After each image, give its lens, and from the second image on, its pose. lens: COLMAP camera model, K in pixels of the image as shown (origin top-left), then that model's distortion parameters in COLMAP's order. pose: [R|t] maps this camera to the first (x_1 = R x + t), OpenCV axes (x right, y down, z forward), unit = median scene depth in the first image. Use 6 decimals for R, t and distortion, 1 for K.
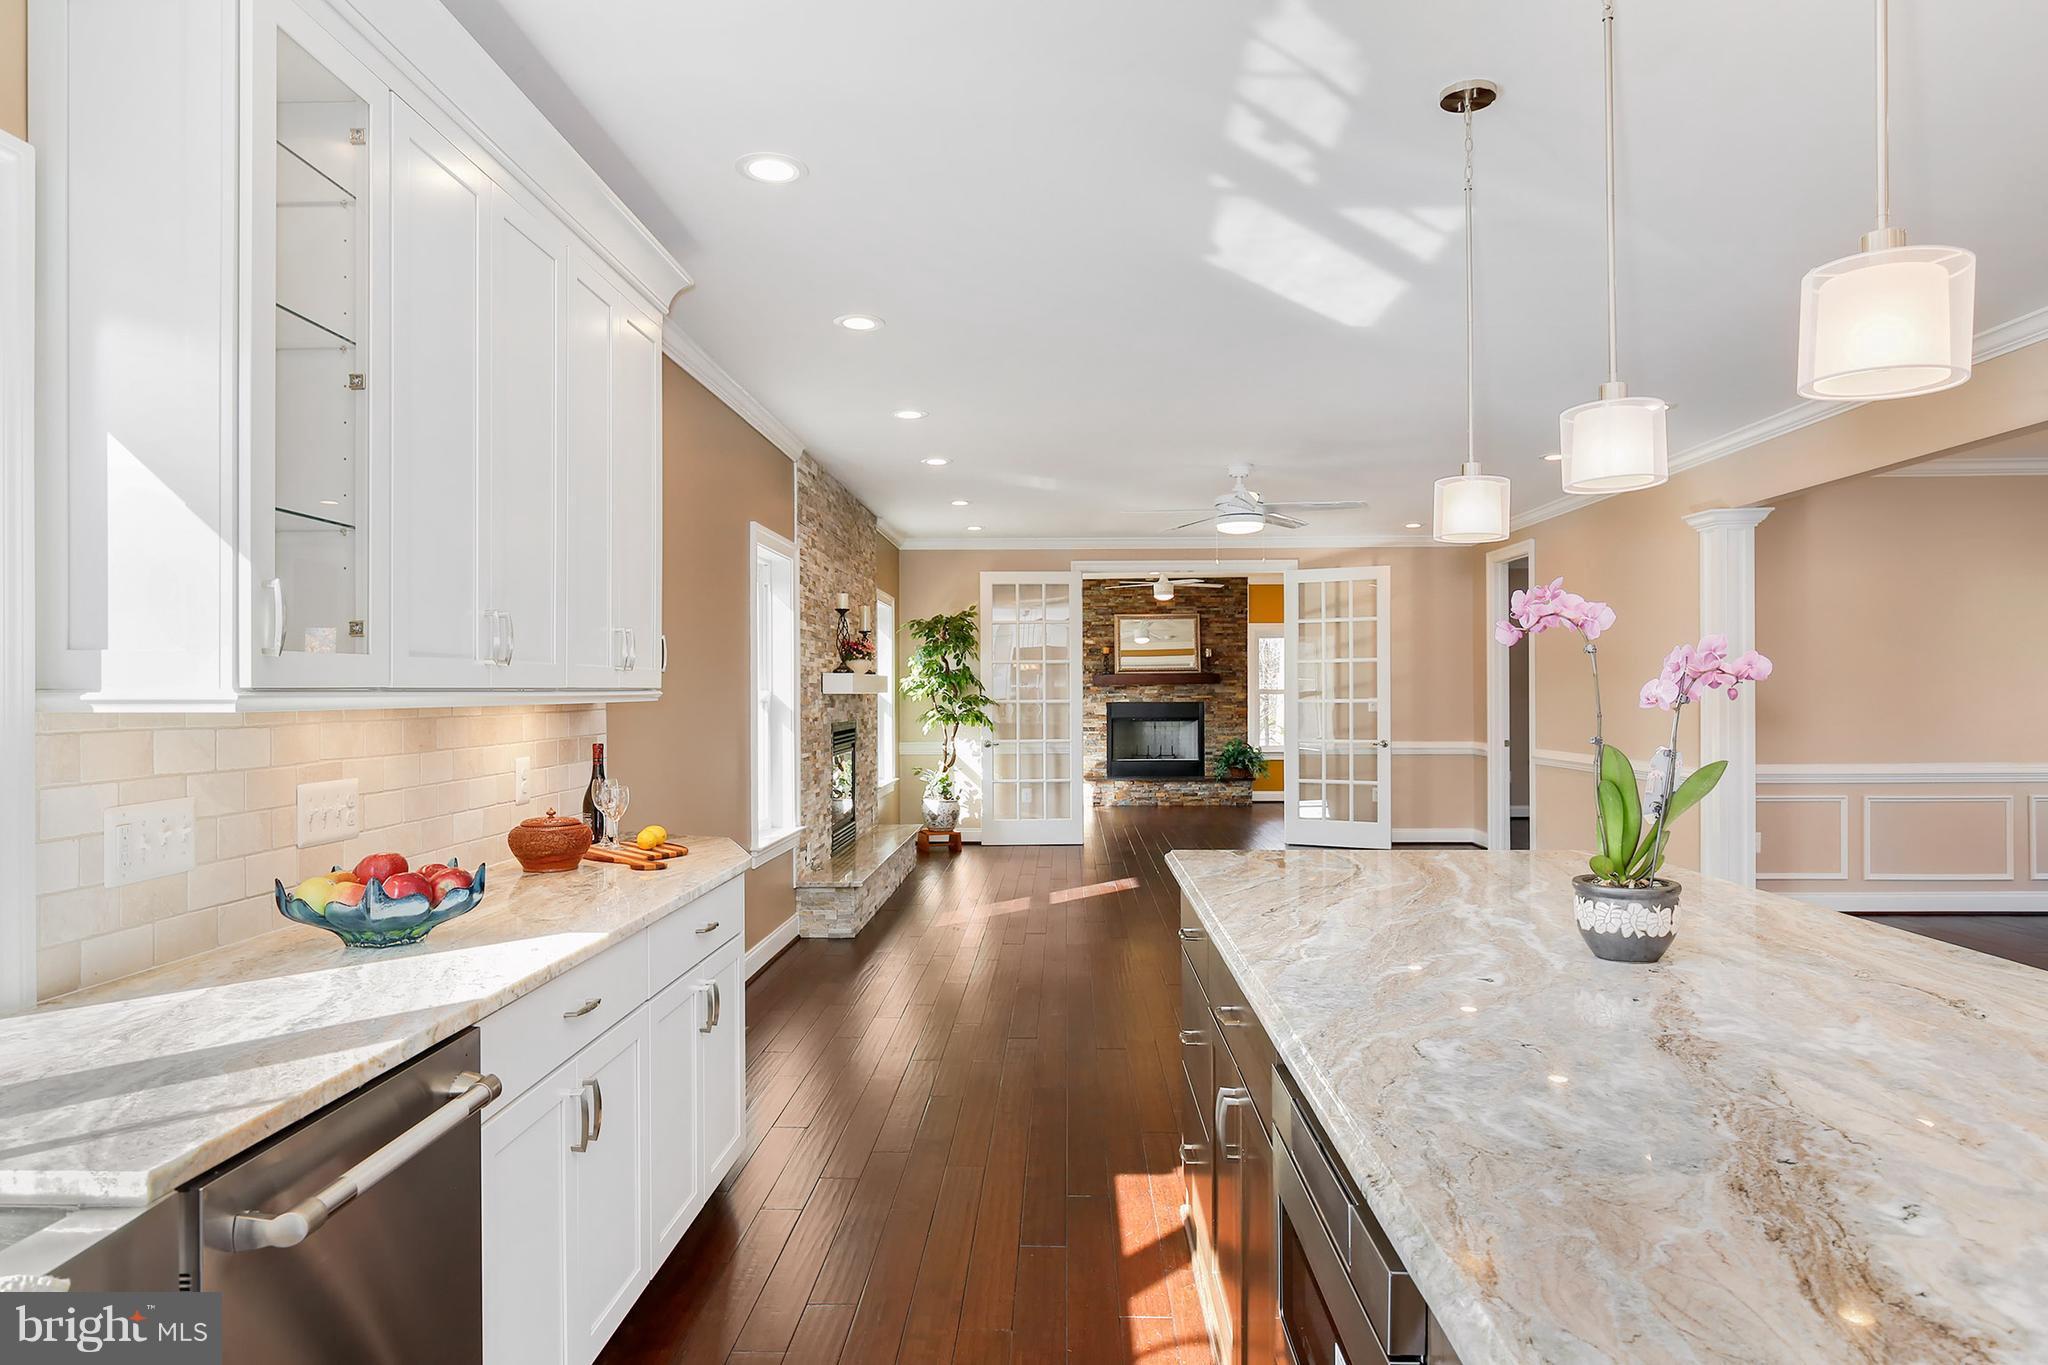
lens RADIAL K [[1219.4, 0, 1026.9], [0, 1219.4, 692.9], [0, 0, 1]] dist [-0.022341, 0.000171]
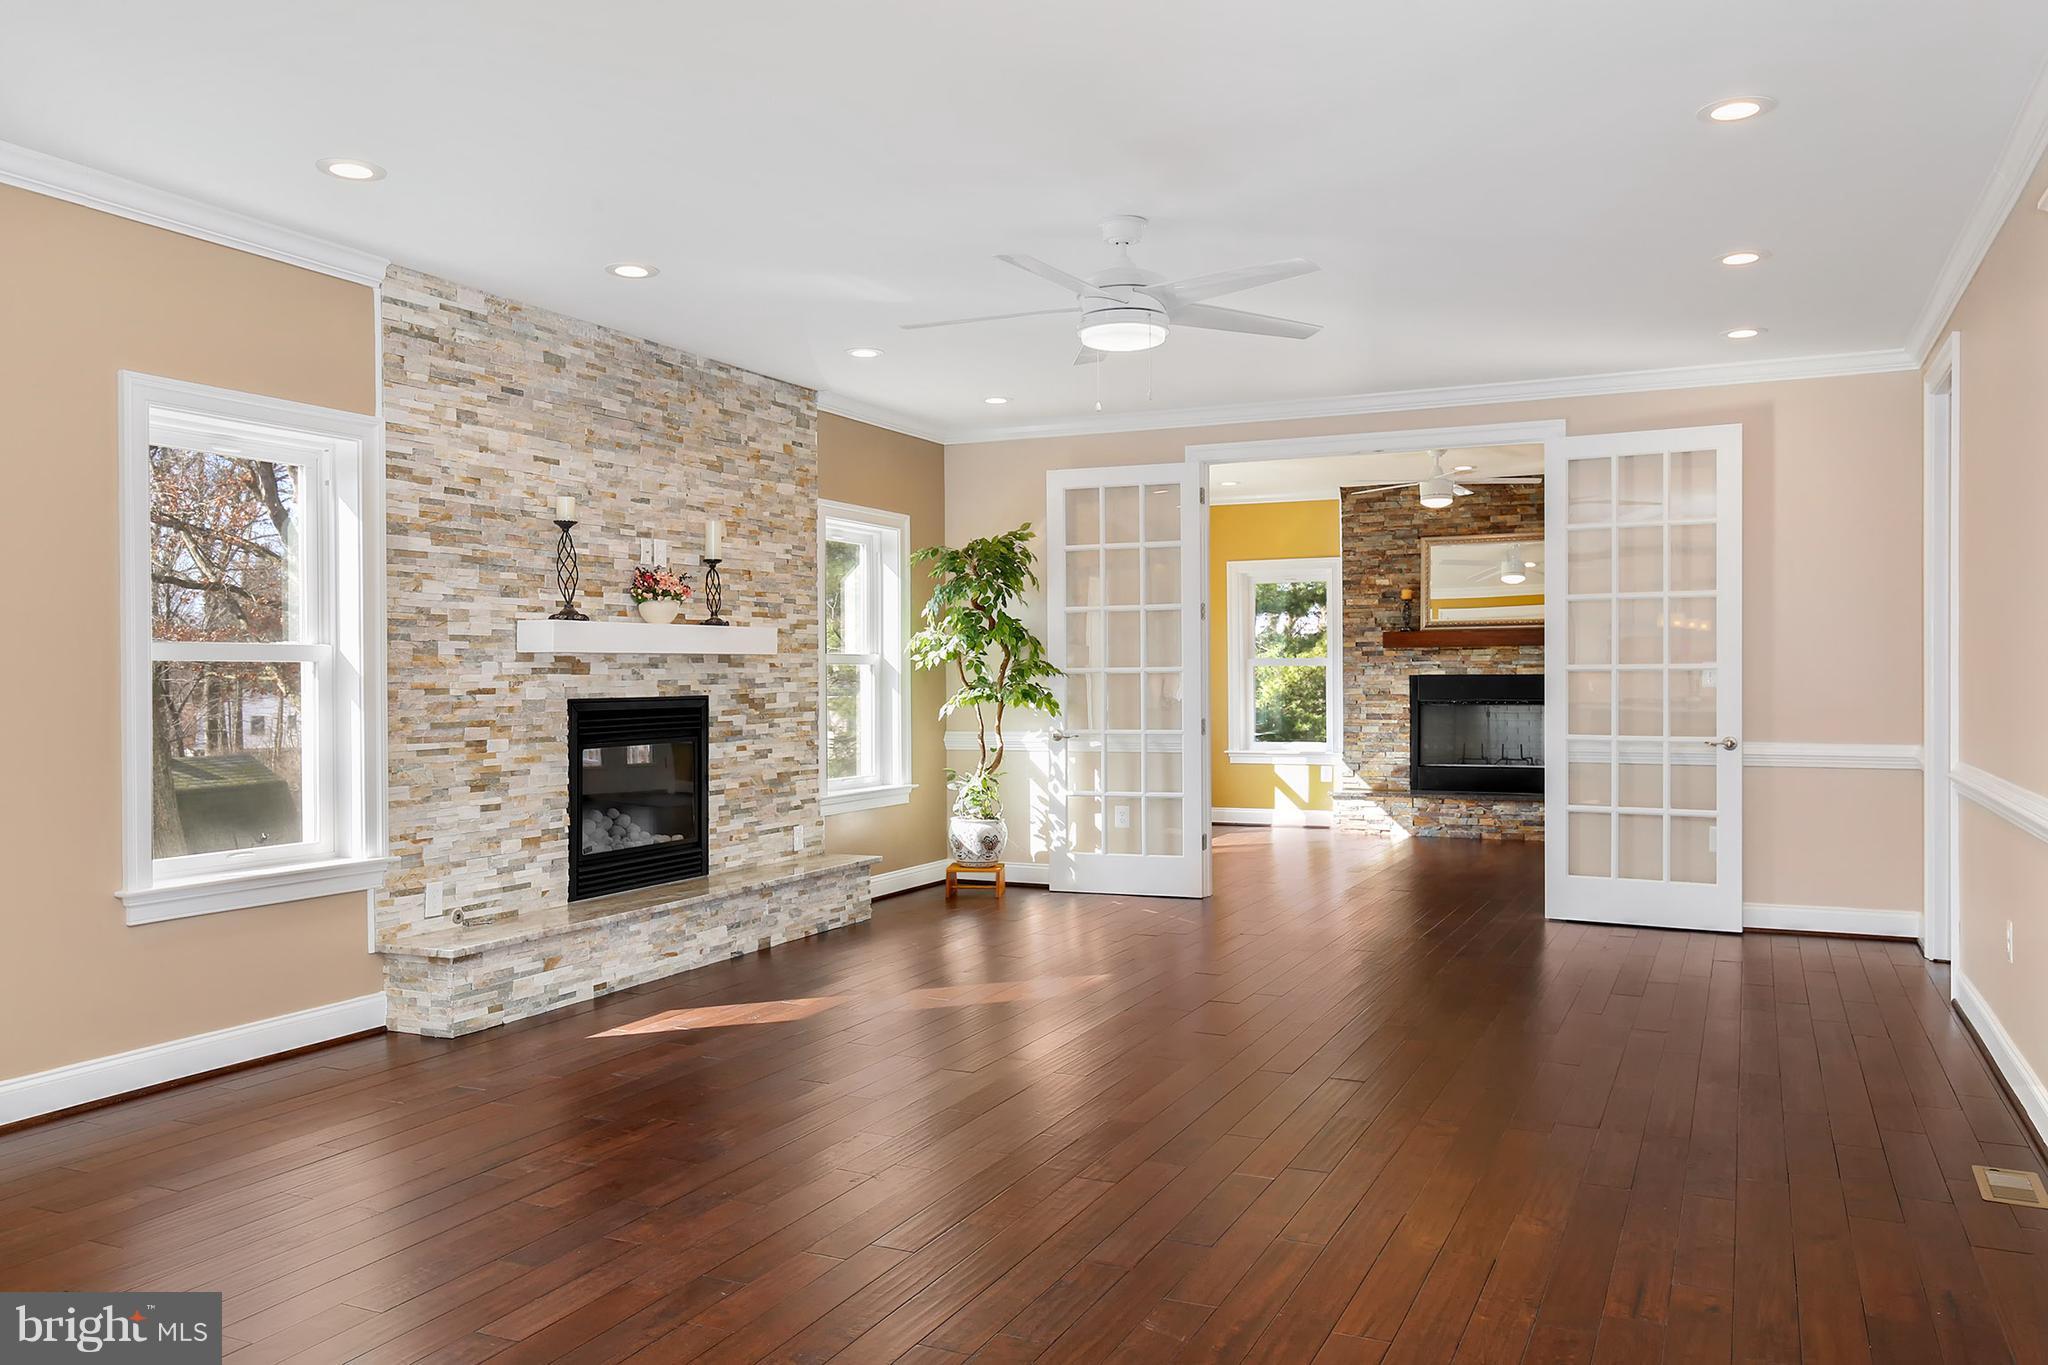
lens RADIAL K [[1526.9, 0, 1030.3], [0, 1526.9, 692.8], [0, 0, 1]] dist [0.009869, -0.003459]
pose [[0.918314, 0.003207, -0.395840, 0.276525], [0.002174, 0.999911, 0.013146, 0.008328], [0.395847, -0.012933, 0.918226, 0.247535]]
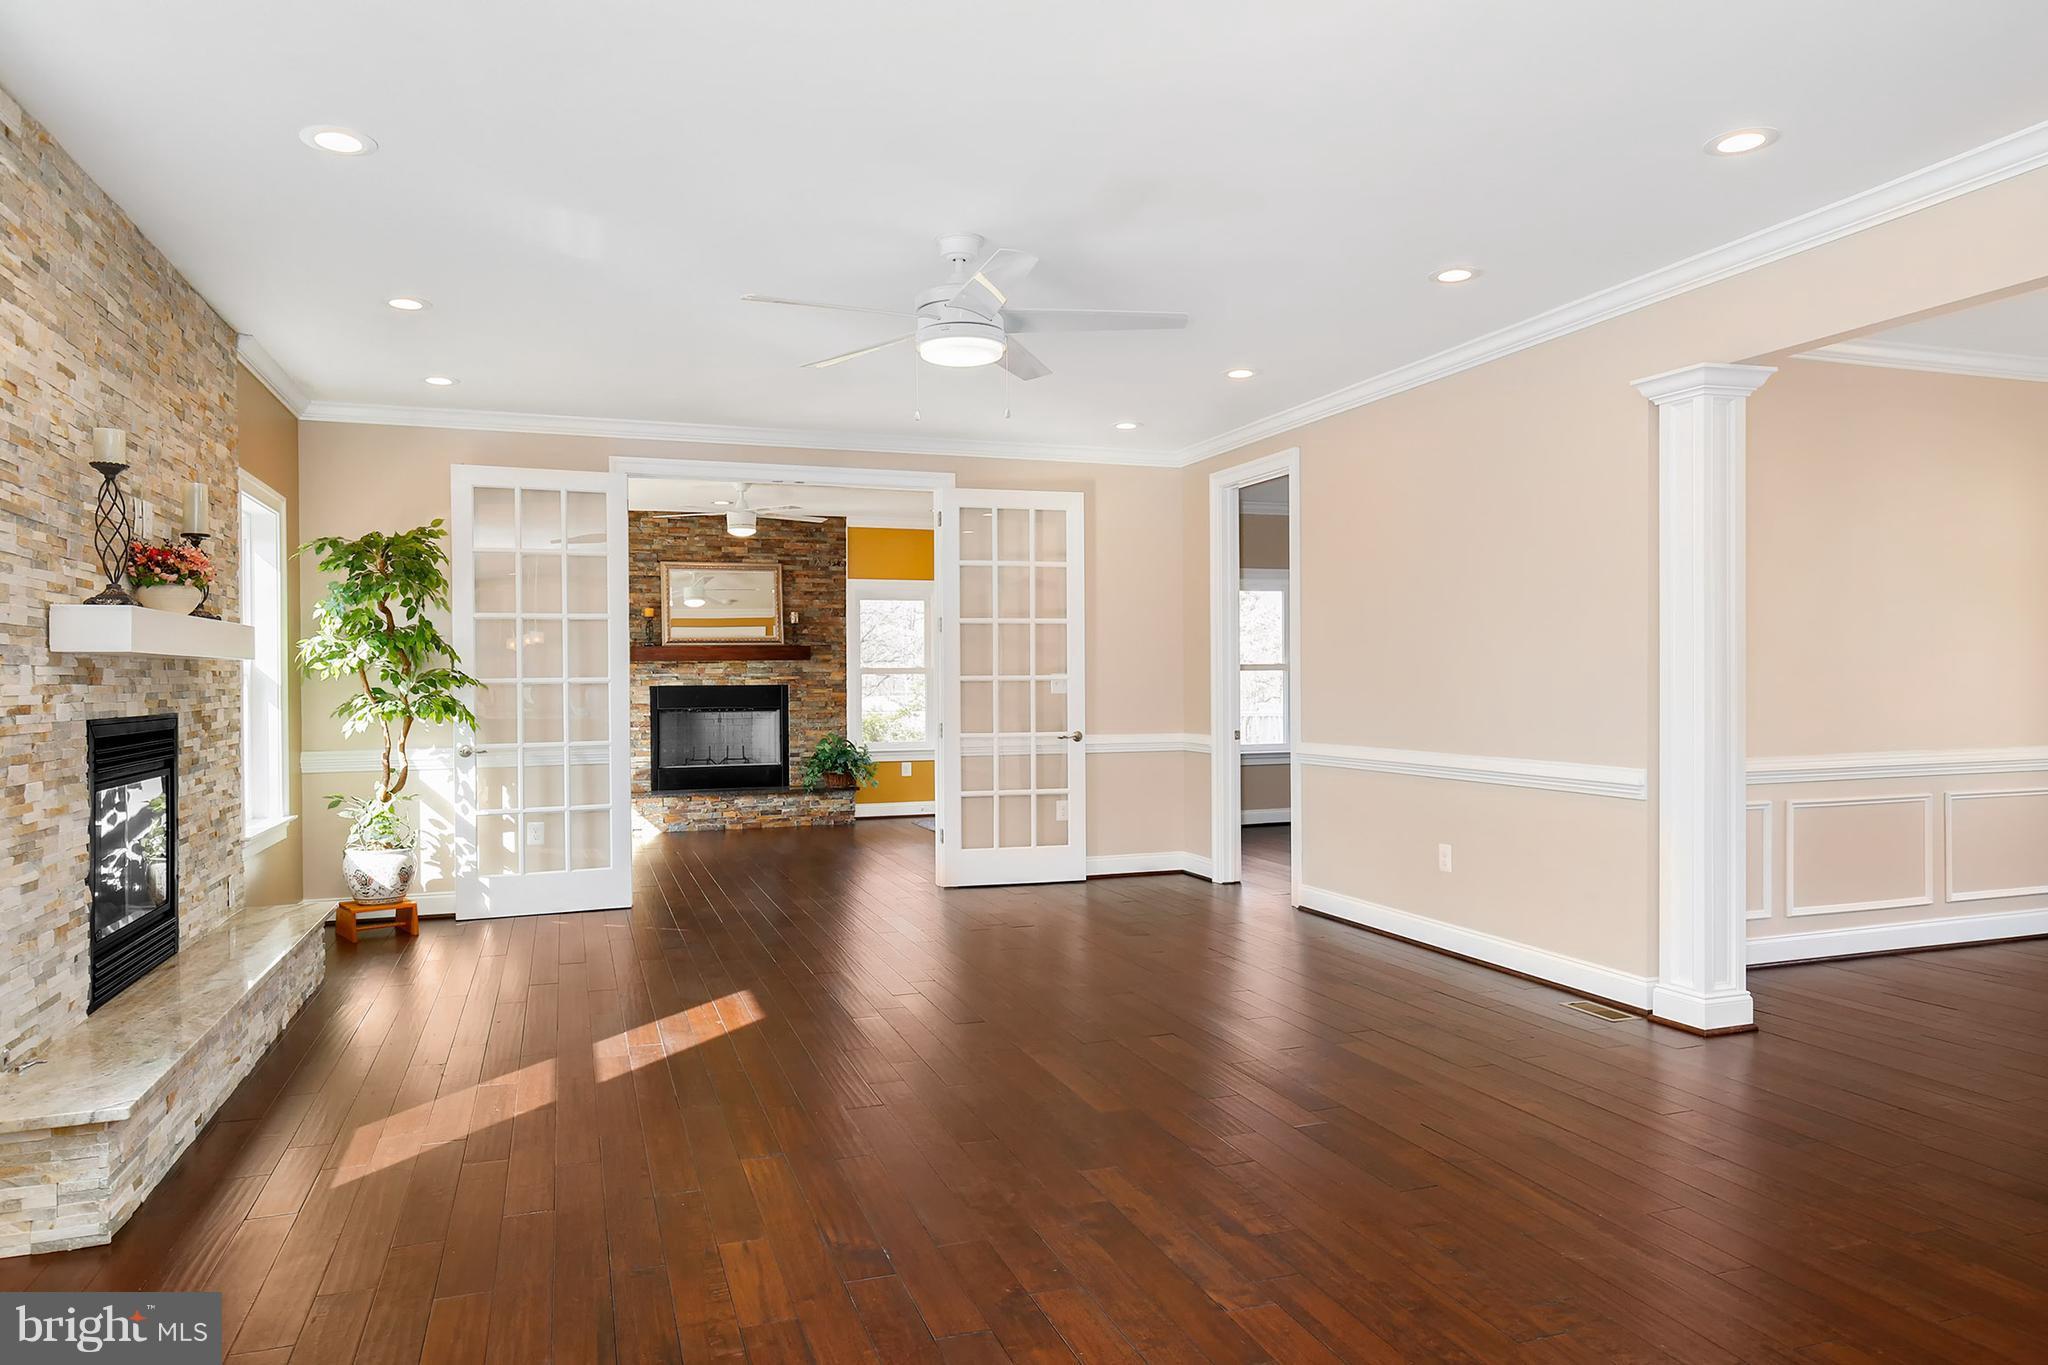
lens RADIAL K [[1301.1, 0, 1025.7], [0, 1301.1, 688.4], [0, 0, 1]] dist [0.000681, -0.001705]
pose [[0.931465, -0.005461, 0.363791, -0.008423], [0.004090, 0.999981, 0.004539, 0.009040], [-0.363809, -0.002740, 0.931470, 0.301964]]
